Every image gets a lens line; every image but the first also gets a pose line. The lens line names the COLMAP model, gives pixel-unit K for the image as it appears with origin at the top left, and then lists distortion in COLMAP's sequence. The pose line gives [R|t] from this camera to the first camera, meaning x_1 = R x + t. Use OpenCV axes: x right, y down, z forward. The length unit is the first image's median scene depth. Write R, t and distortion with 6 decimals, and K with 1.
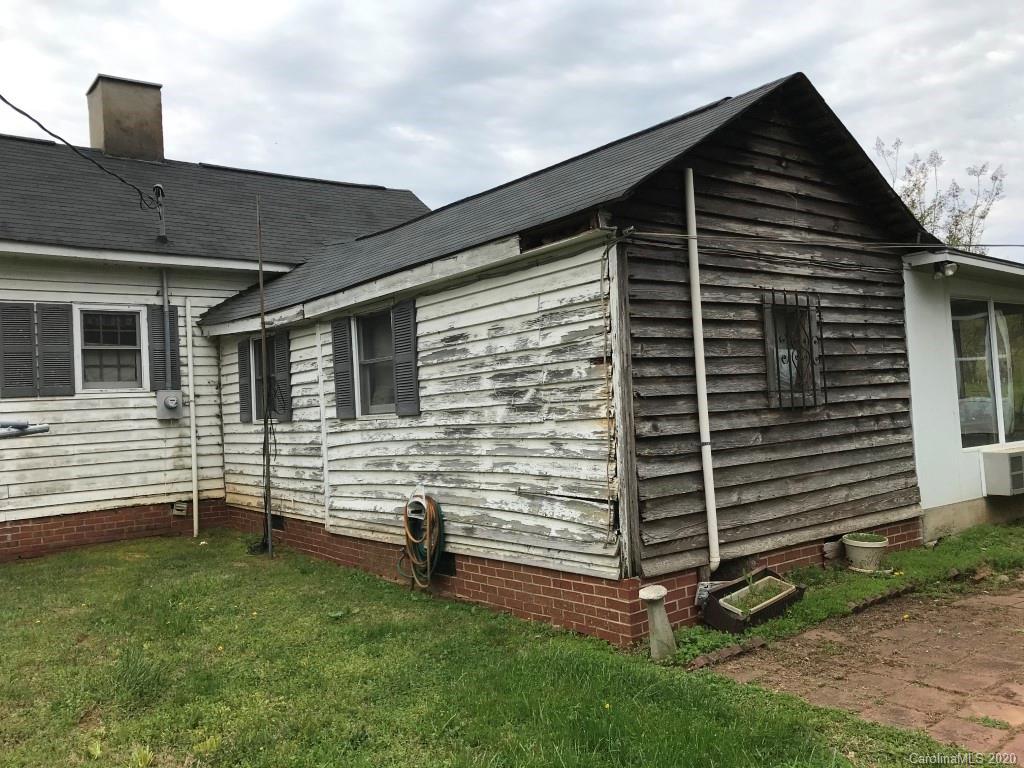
lens RADIAL K [[850.8, 0, 511.9], [0, 850.8, 365.3], [0, 0, 1]] dist [0.034368, -0.013900]
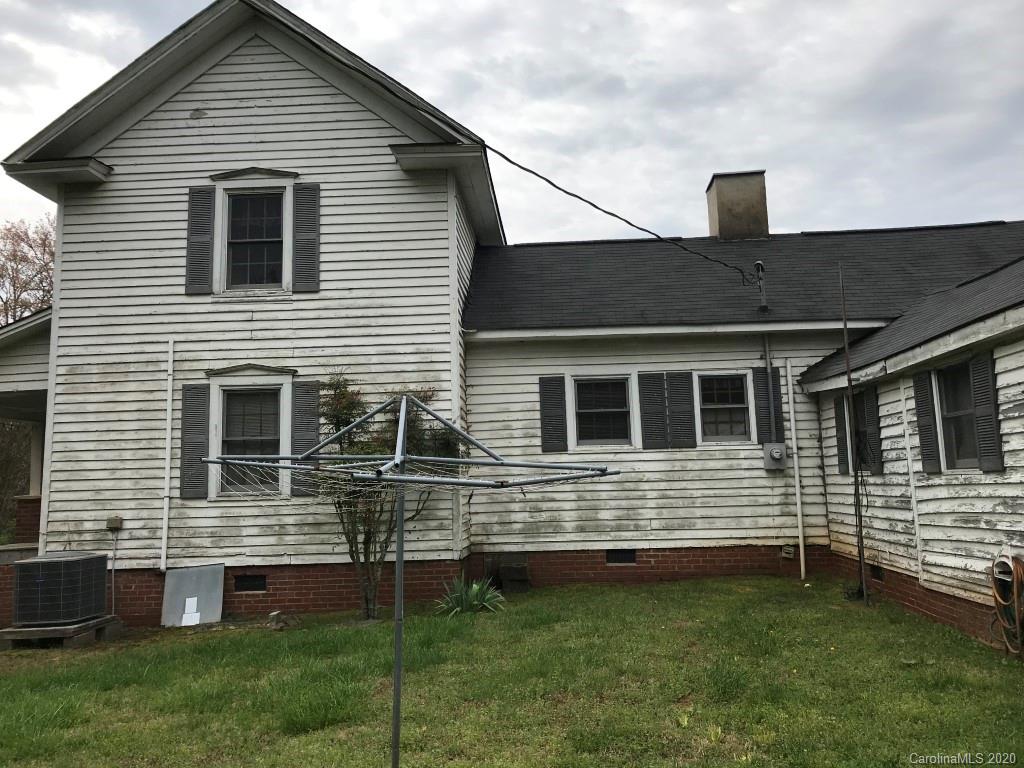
lens RADIAL K [[850.8, 0, 511.9], [0, 850.8, 365.3], [0, 0, 1]] dist [0.034368, -0.013900]
pose [[0.752697, -0.060593, -0.655572, 0.087898], [0.021672, 0.997496, -0.067314, -0.005161], [0.658010, 0.036459, 0.752126, -0.073144]]
